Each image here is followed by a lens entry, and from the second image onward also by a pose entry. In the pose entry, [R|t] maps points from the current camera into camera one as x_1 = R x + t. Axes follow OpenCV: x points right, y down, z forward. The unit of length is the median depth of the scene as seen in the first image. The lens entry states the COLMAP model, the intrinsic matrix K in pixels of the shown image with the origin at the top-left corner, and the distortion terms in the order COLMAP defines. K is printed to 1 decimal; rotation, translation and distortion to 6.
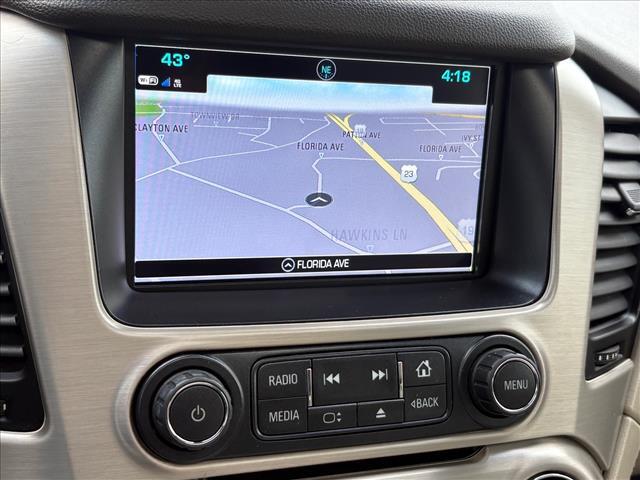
lens RADIAL K [[761.6, 0, 317.0], [0, 761.6, 241.1], [0, 0, 1]] dist [0.025620, 0.000000]
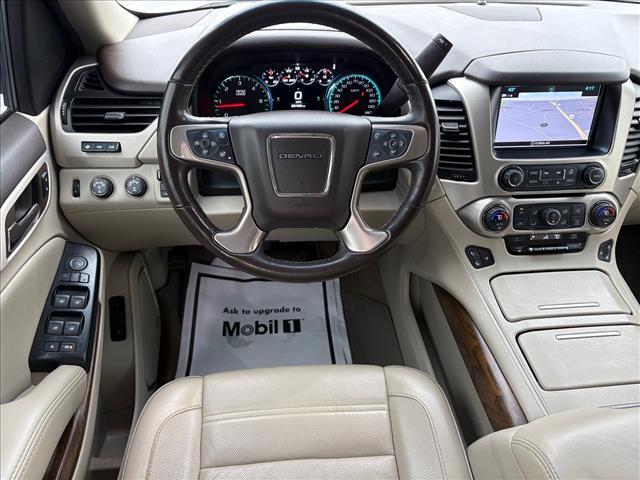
lens RADIAL K [[485.6, 0, 320.1], [0, 485.6, 244.2], [0, 0, 1]] dist [0.021847, -0.027347]
pose [[0.970271, 0.058860, -0.234756, -0.483880], [0.002950, 0.967027, 0.254655, -0.106943], [0.242005, -0.247777, 0.938105, -1.686357]]
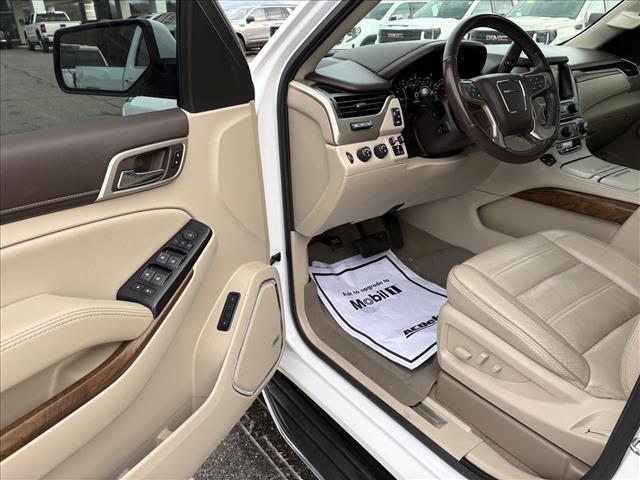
lens RADIAL K [[485.6, 0, 324.3], [0, 485.6, 243.7], [0, 0, 1]] dist [0.021847, -0.027347]
pose [[0.940360, -0.244236, 0.236793, -3.369118], [0.230530, 0.969399, 0.084384, 0.496648], [-0.250157, -0.024763, 0.967889, -2.880344]]
